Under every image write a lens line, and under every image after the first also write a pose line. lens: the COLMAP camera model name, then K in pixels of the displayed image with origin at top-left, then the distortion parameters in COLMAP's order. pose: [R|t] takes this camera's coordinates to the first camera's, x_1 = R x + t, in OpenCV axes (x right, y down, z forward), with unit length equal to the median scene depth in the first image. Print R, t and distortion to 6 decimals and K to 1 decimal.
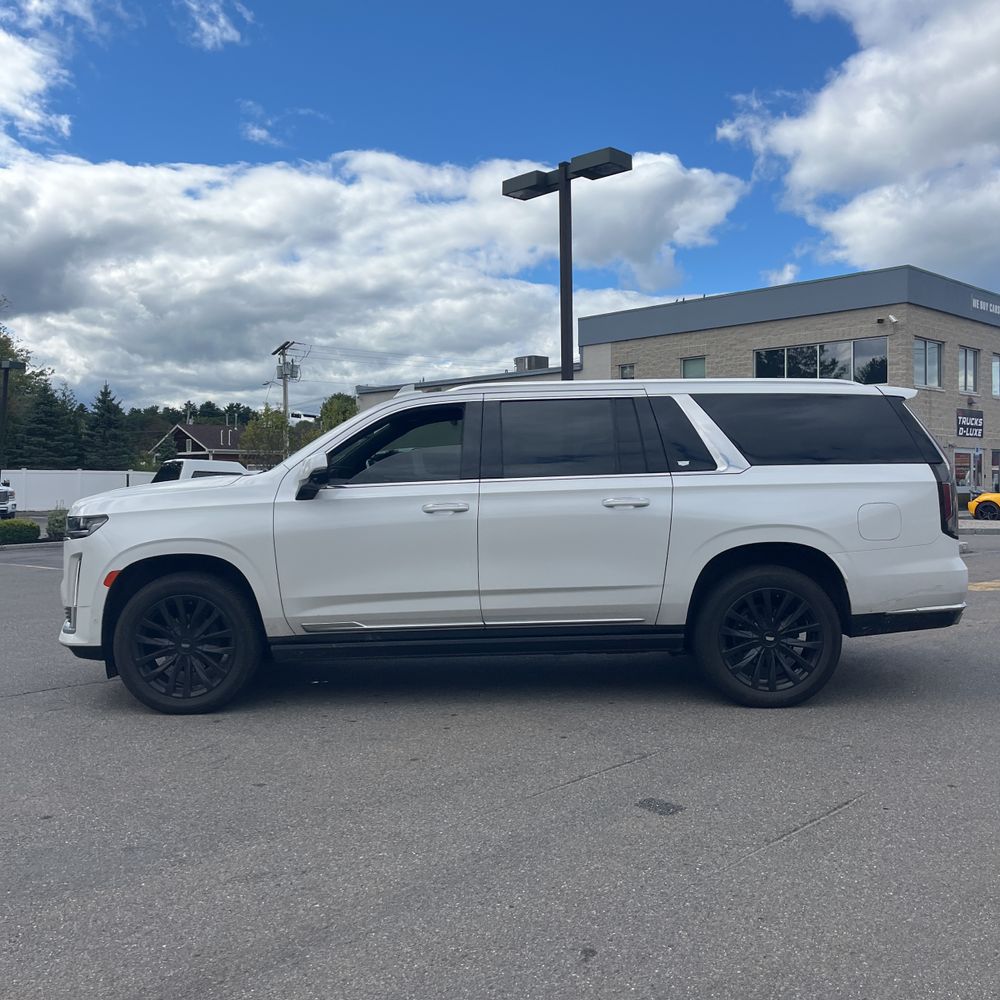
lens RADIAL K [[1007.1, 0, 500.0], [0, 1007.1, 500.0], [0, 0, 1]] dist [0.032126, -0.014150]
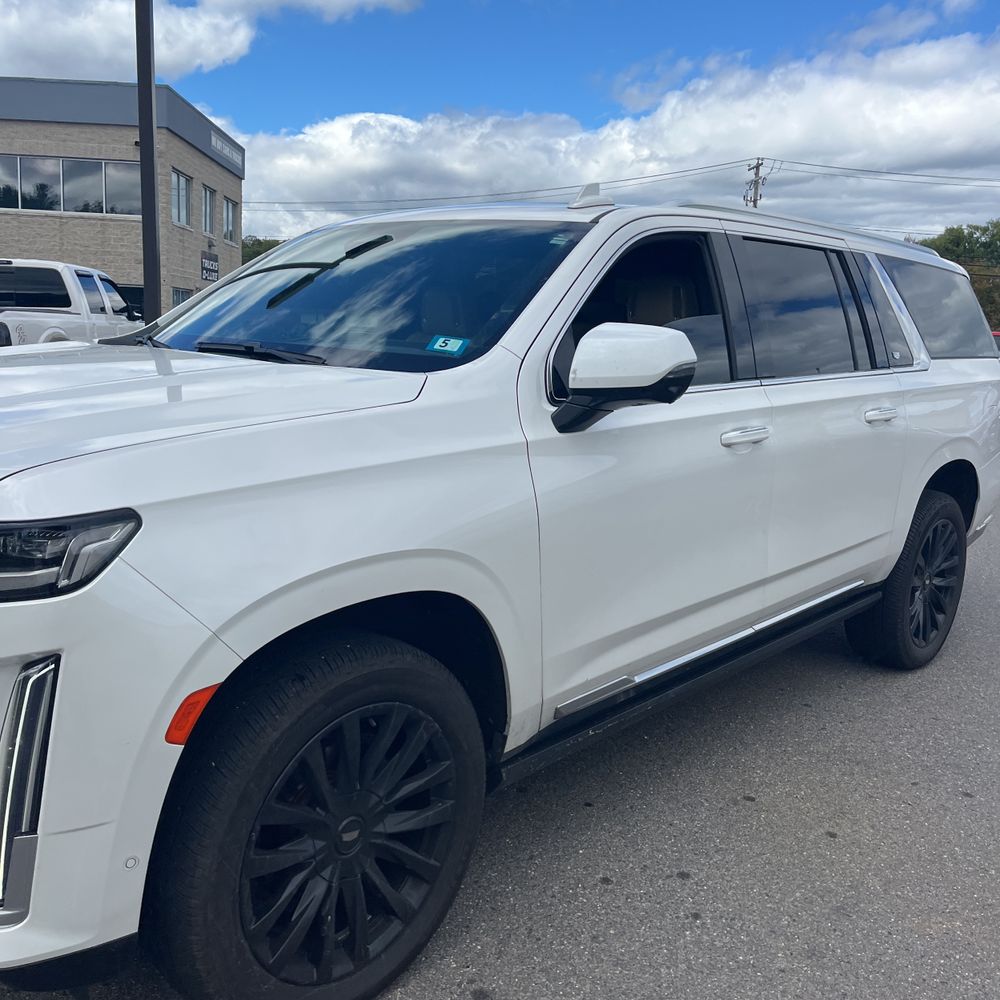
lens RADIAL K [[1007.1, 0, 500.0], [0, 1007.1, 500.0], [0, 0, 1]] dist [0.032126, -0.014150]
pose [[0.677080, -0.093127, 0.729993, -0.092343], [-0.024904, 0.988493, 0.149203, -0.006146], [-0.735488, -0.119203, 0.666969, 0.125301]]
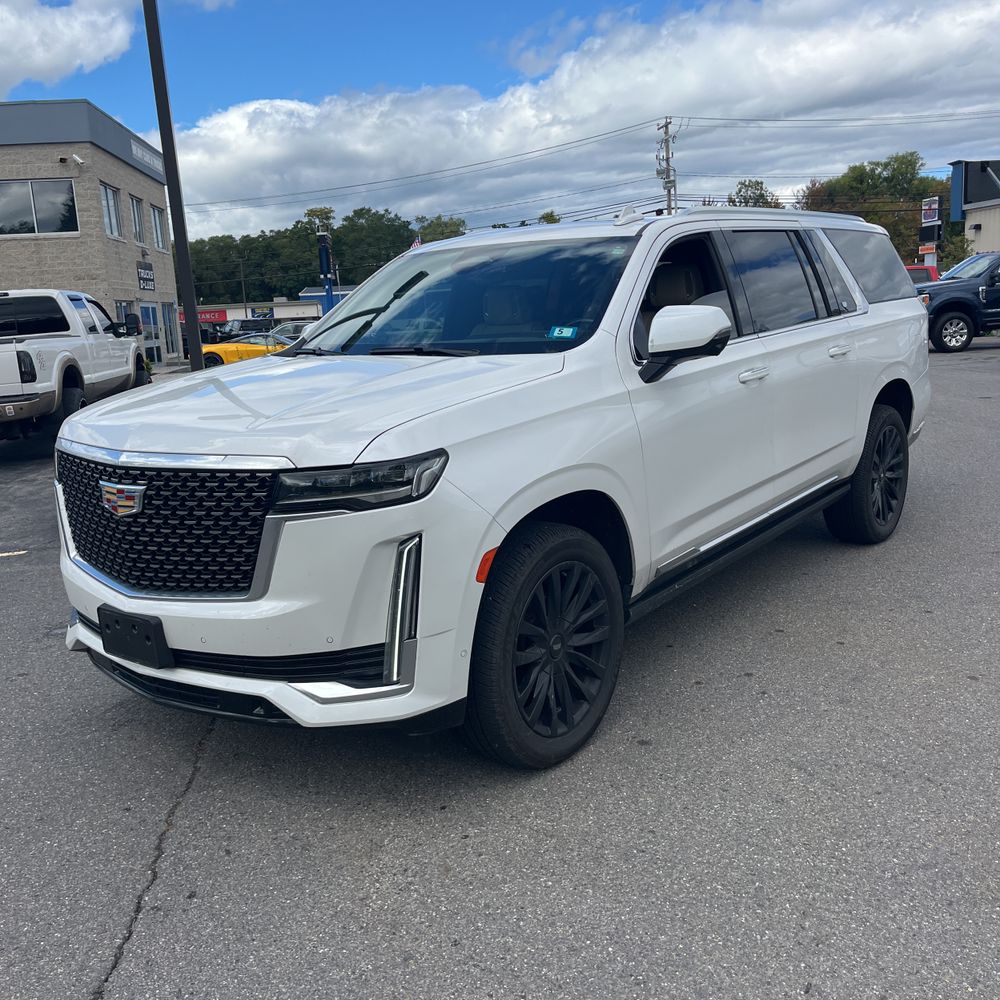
lens RADIAL K [[1007.1, 0, 500.0], [0, 1007.1, 500.0], [0, 0, 1]] dist [0.032126, -0.014150]
pose [[0.618742, -0.182521, 0.764097, -0.132546], [0.074267, 0.981870, 0.174401, -0.008043], [-0.782076, -0.051162, 0.621079, 0.114592]]
